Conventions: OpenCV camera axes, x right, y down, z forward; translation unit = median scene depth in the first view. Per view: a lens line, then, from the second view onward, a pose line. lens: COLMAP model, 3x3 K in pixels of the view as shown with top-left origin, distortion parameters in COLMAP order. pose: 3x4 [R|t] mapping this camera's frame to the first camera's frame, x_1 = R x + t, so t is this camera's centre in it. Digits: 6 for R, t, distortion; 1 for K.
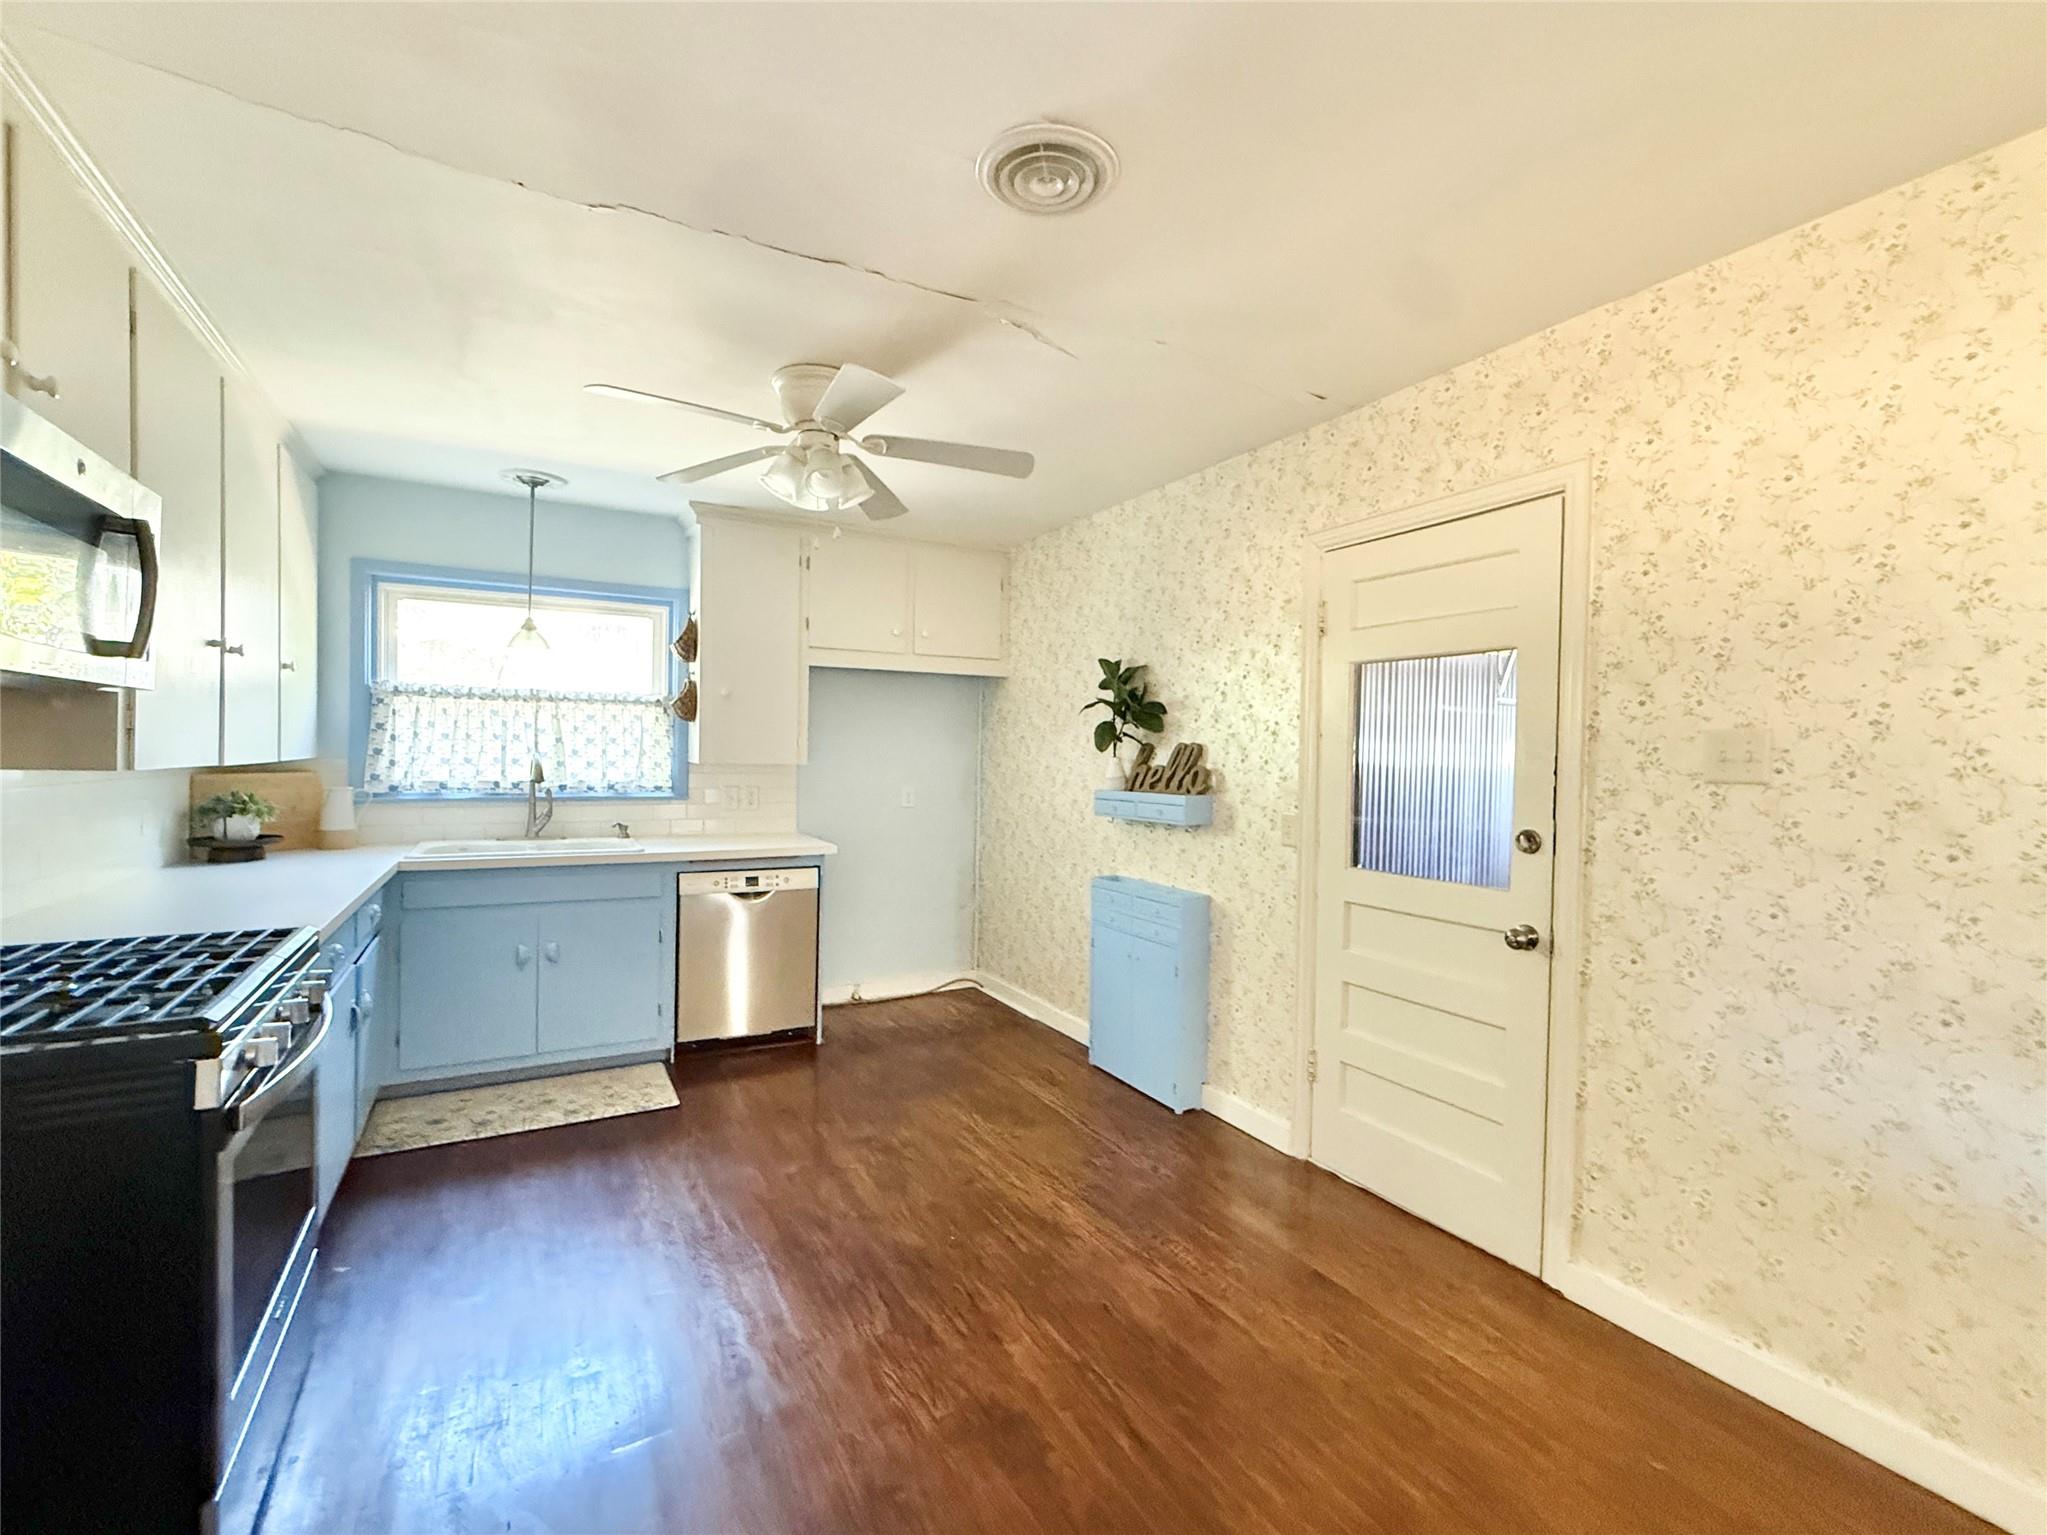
lens RADIAL K [[890.6, 0, 1019.6], [0, 890.6, 767.7], [0, 0, 1]] dist [-0.000950, 0.000110]
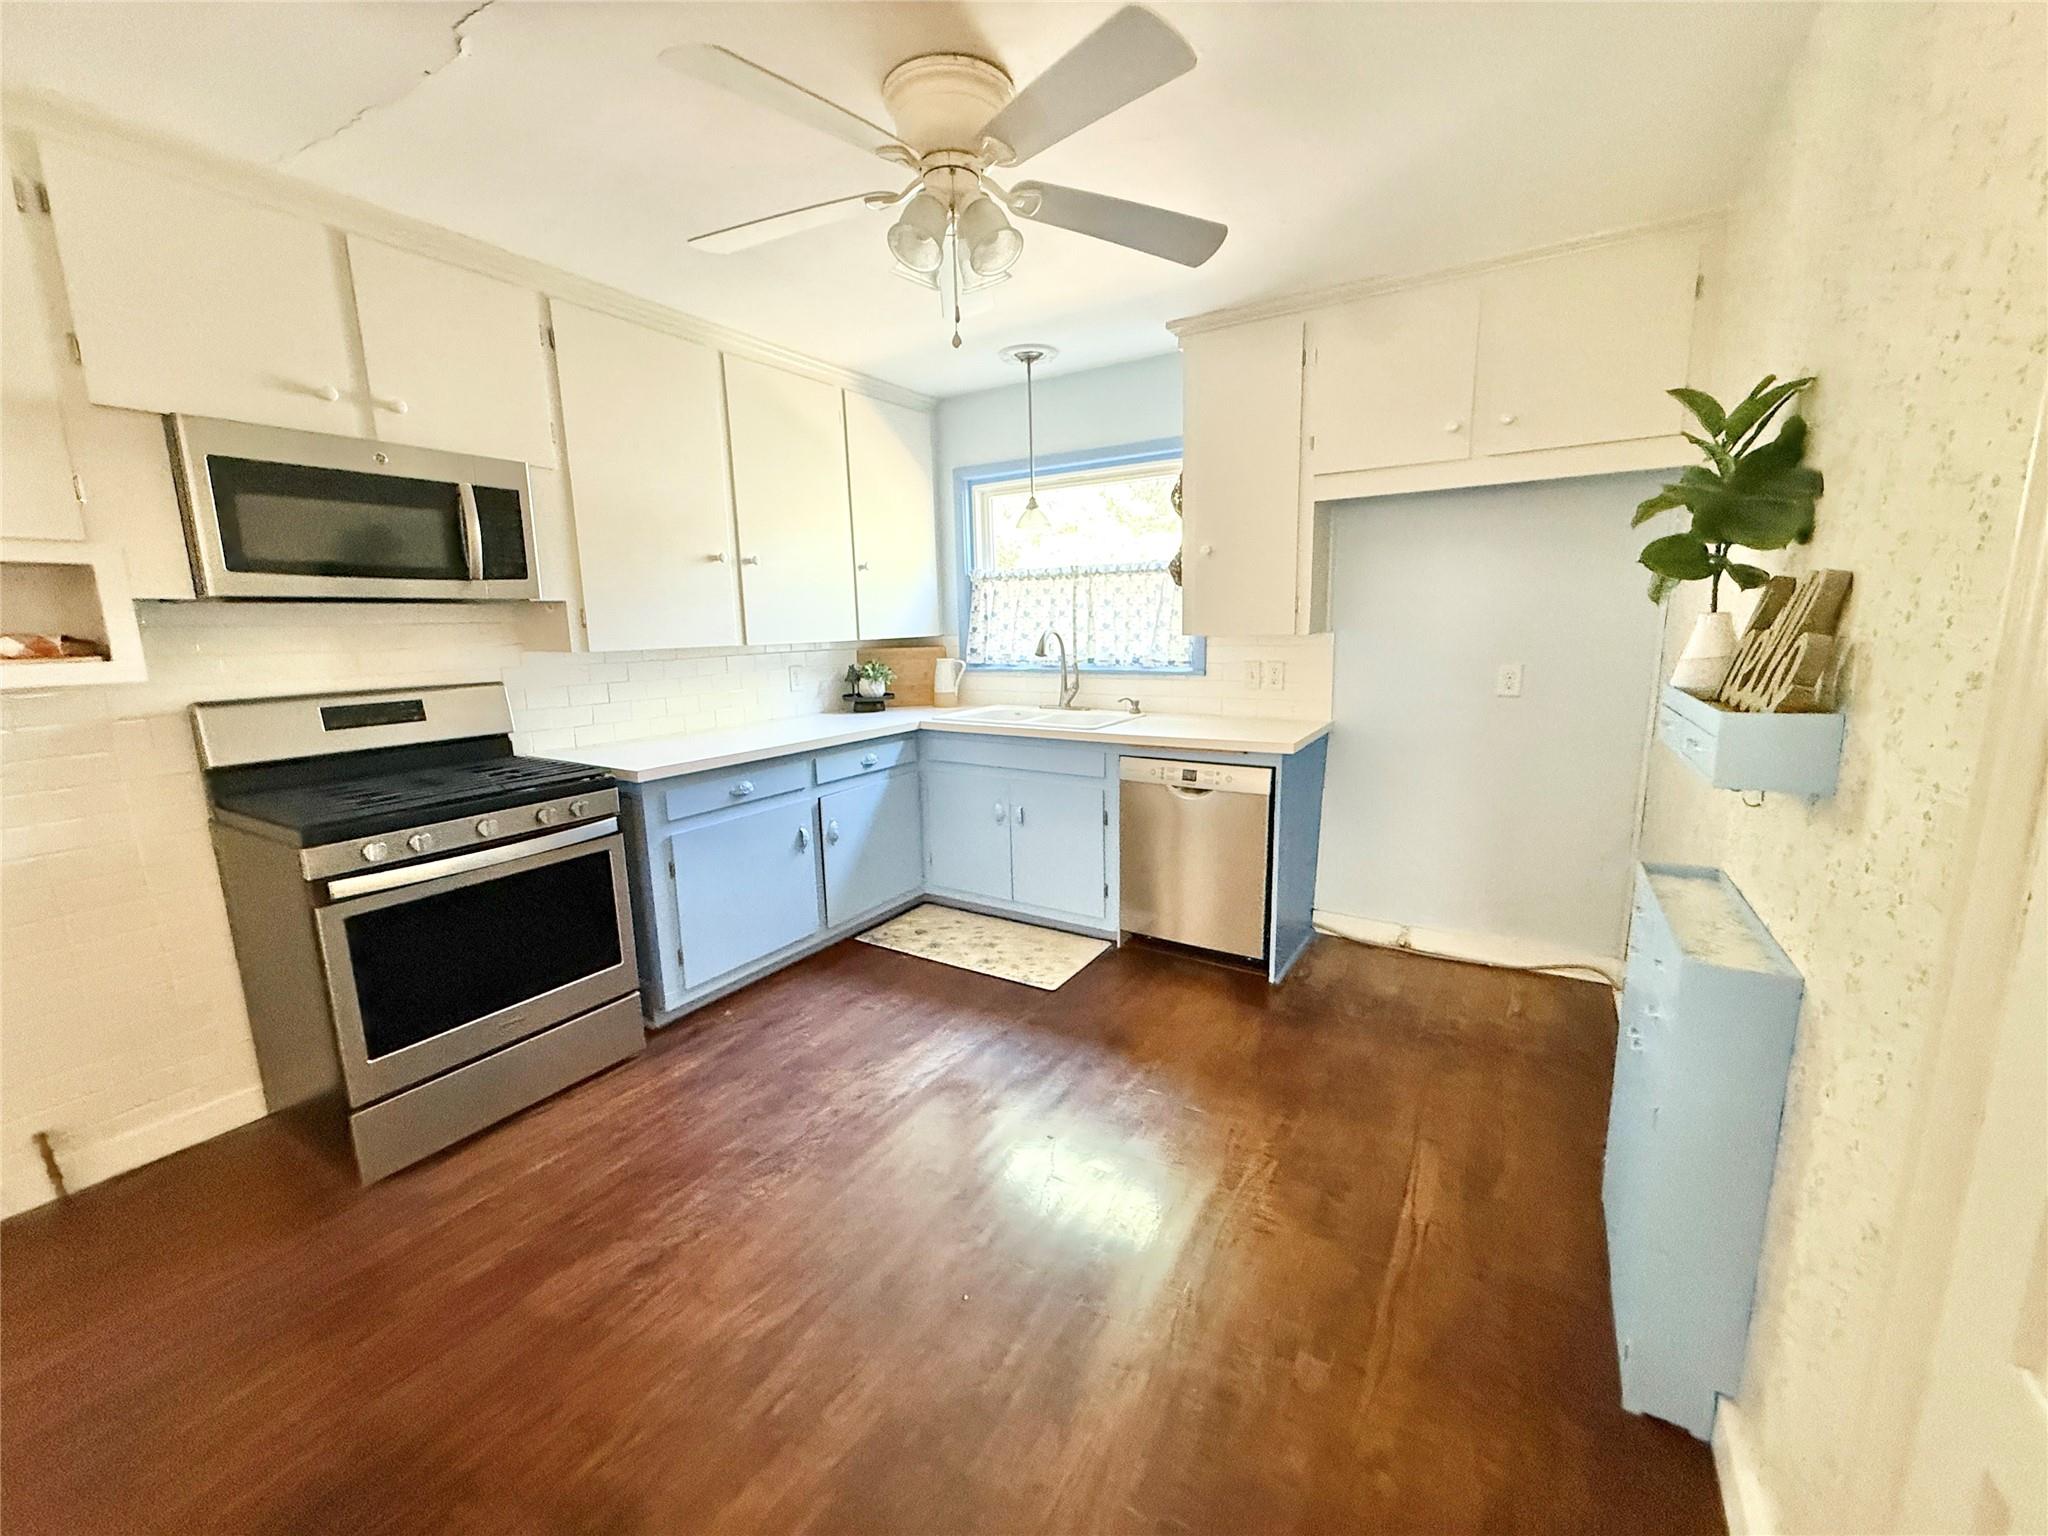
lens RADIAL K [[817.2, 0, 1017.3], [0, 817.2, 767.8], [0, 0, 1]] dist [-0.000169, 0.000089]
pose [[0.485008, 0.129227, -0.864909, 0.369332], [0.014541, 0.987693, 0.155727, -0.005207], [0.874389, -0.088106, 0.477160, 0.594277]]
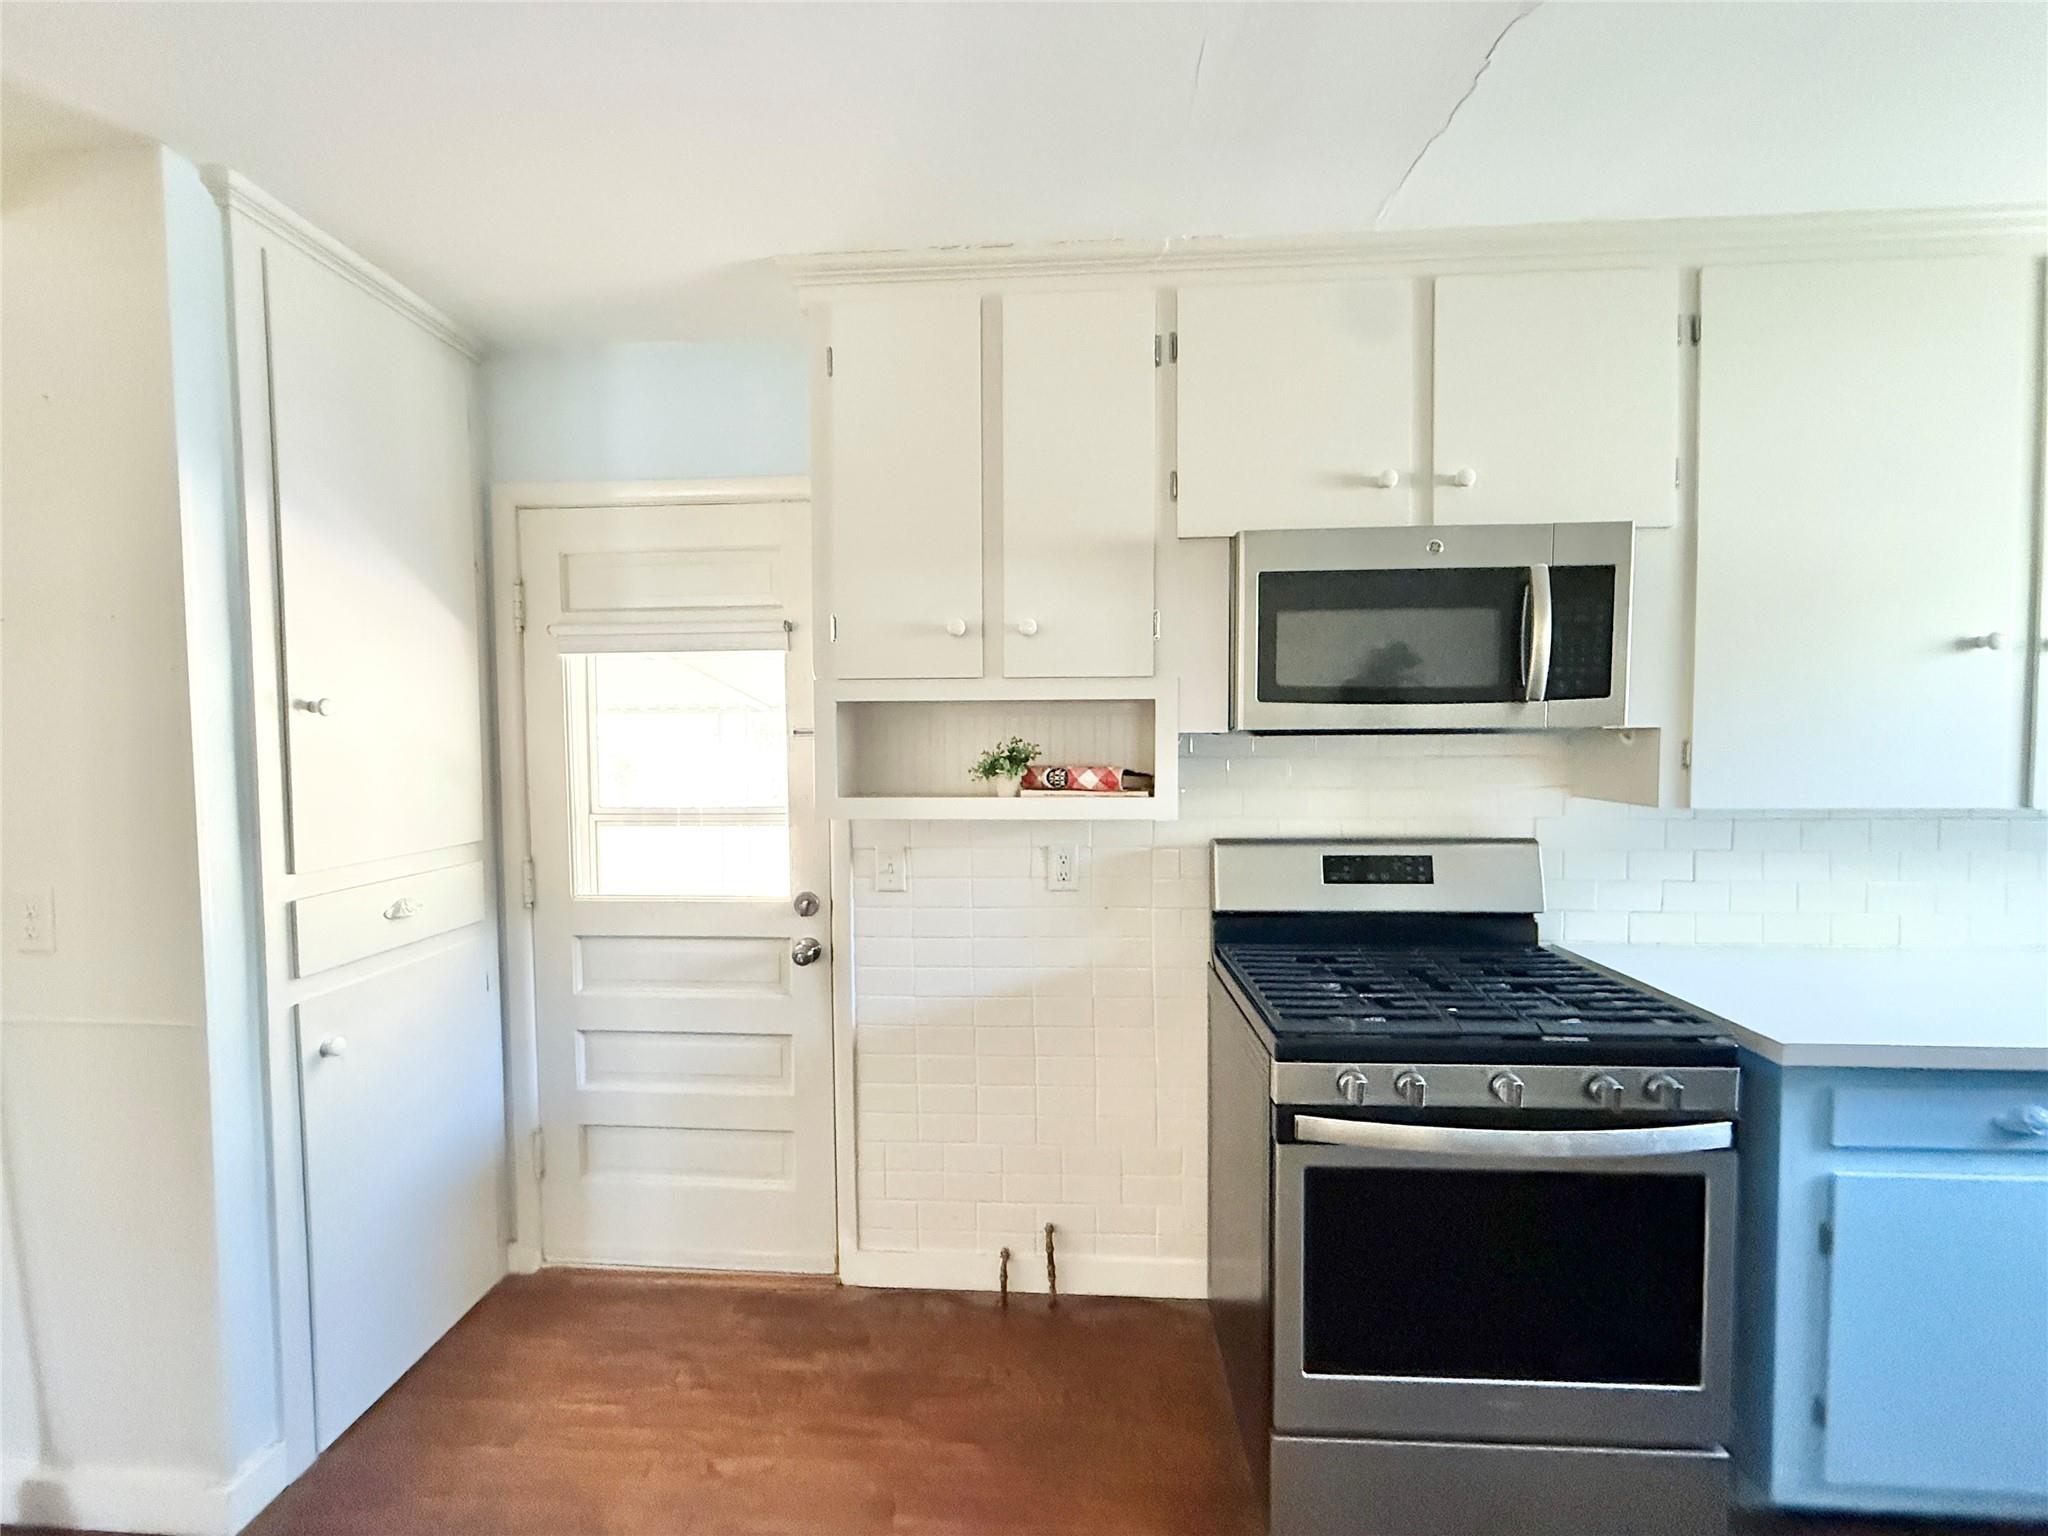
lens RADIAL K [[817.2, 0, 1017.3], [0, 817.2, 767.8], [0, 0, 1]] dist [-0.000169, 0.000089]
pose [[-0.534766, 0.018033, -0.844808, 0.069188], [-0.015706, 0.999387, 0.031275, -0.034820], [0.844854, 0.029993, -0.534155, 0.535053]]
